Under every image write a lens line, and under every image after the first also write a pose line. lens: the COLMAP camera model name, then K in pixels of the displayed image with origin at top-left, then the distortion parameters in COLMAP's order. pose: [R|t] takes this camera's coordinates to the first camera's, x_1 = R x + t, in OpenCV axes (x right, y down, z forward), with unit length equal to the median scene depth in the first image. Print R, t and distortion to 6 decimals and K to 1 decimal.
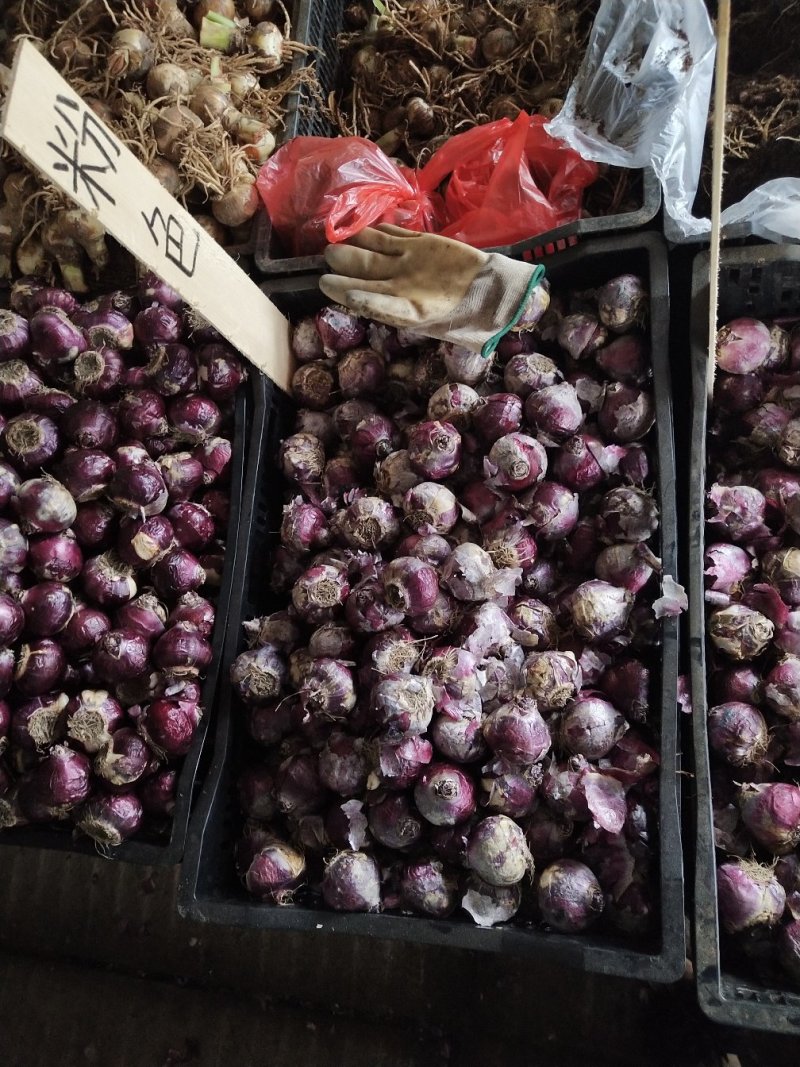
lens RADIAL K [[835.0, 0, 400.0], [0, 835.0, 533.5], [0, 0, 1]] dist [-0.030344, 0.075387]
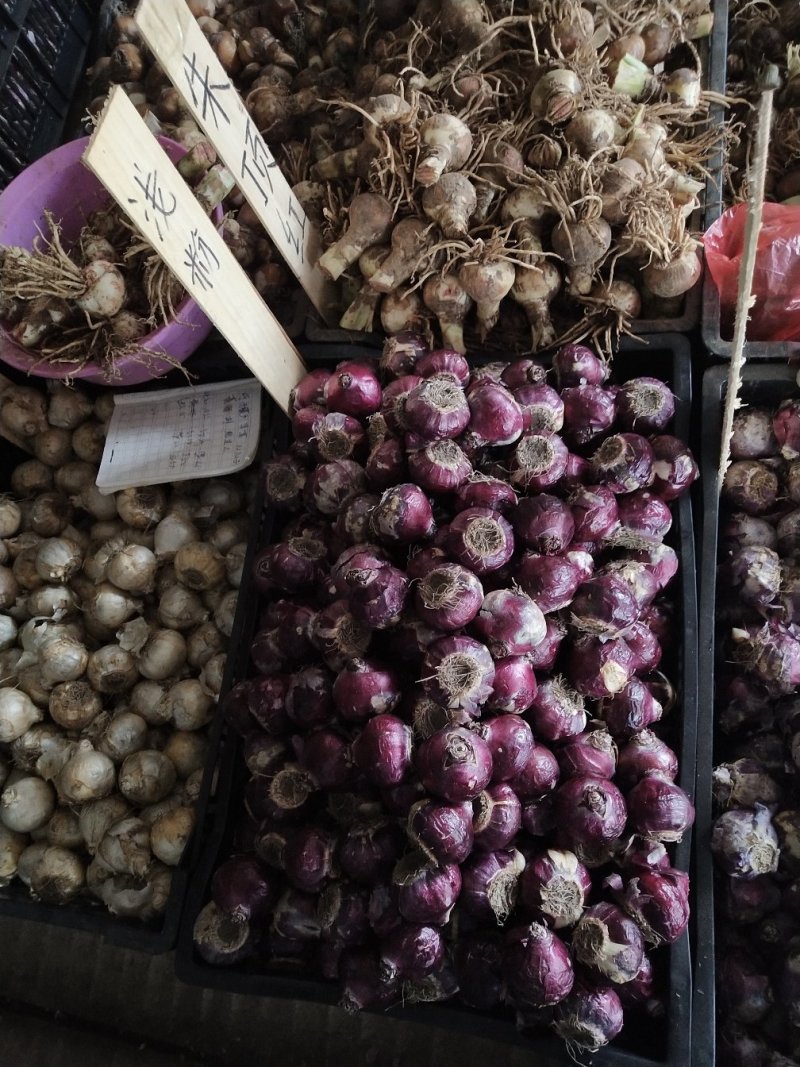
lens RADIAL K [[835.0, 0, 400.0], [0, 835.0, 533.5], [0, 0, 1]] dist [-0.030344, 0.075387]
pose [[0.997340, 0.072891, 0.000422, -0.565337], [-0.072847, 0.996899, -0.029746, -0.093472], [-0.002589, 0.029636, 0.999557, 0.166824]]
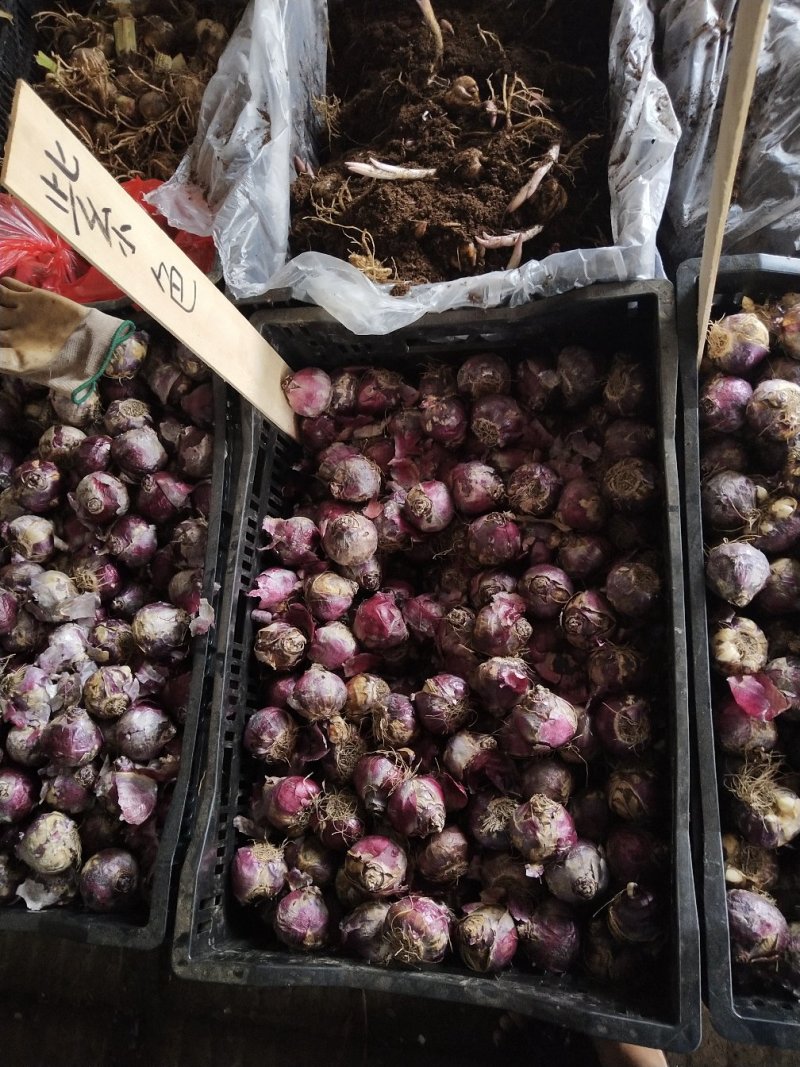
lens RADIAL K [[835.0, 0, 400.0], [0, 835.0, 533.5], [0, 0, 1]] dist [-0.030344, 0.075387]
pose [[0.997587, -0.012496, 0.068300, 0.471487], [0.012052, 0.999904, 0.006909, -0.040481], [-0.068379, -0.006069, 0.997641, -0.151014]]
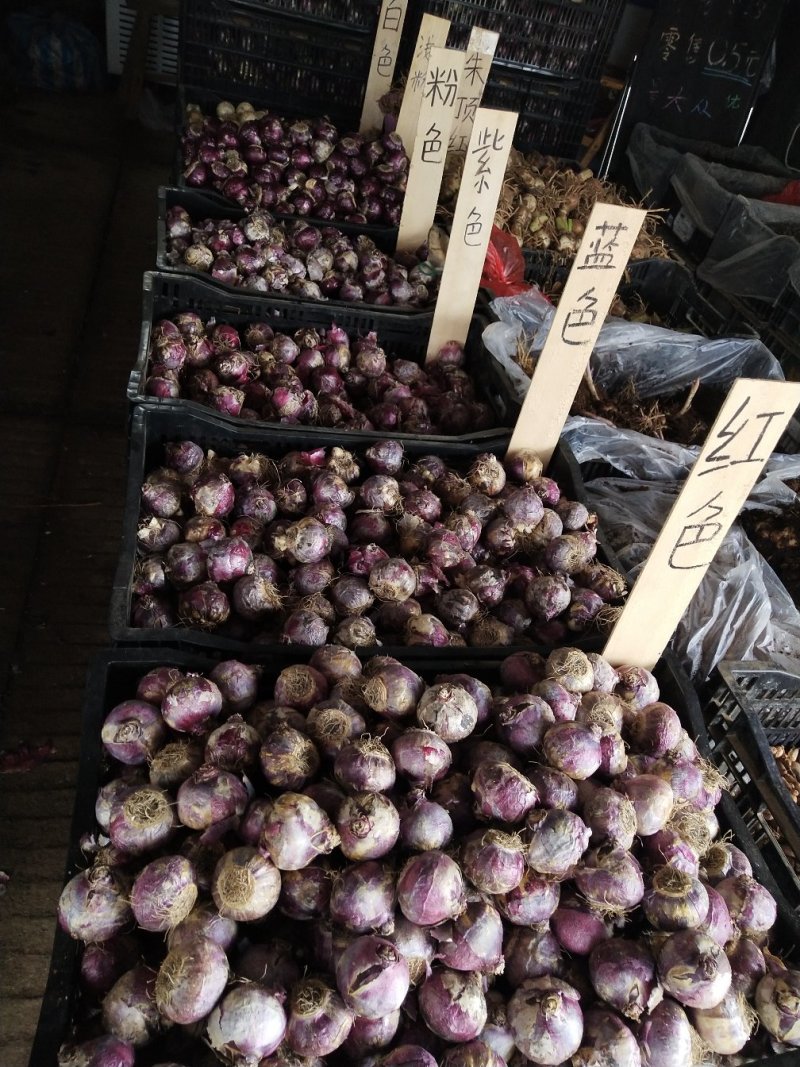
lens RADIAL K [[835.0, 0, 400.0], [0, 835.0, 533.5], [0, 0, 1]] dist [-0.030344, 0.075387]
pose [[0.189659, 0.846080, -0.498175, 1.810884], [-0.981798, 0.168656, -0.087340, 0.146772], [0.010124, 0.505672, 0.862667, -0.531298]]
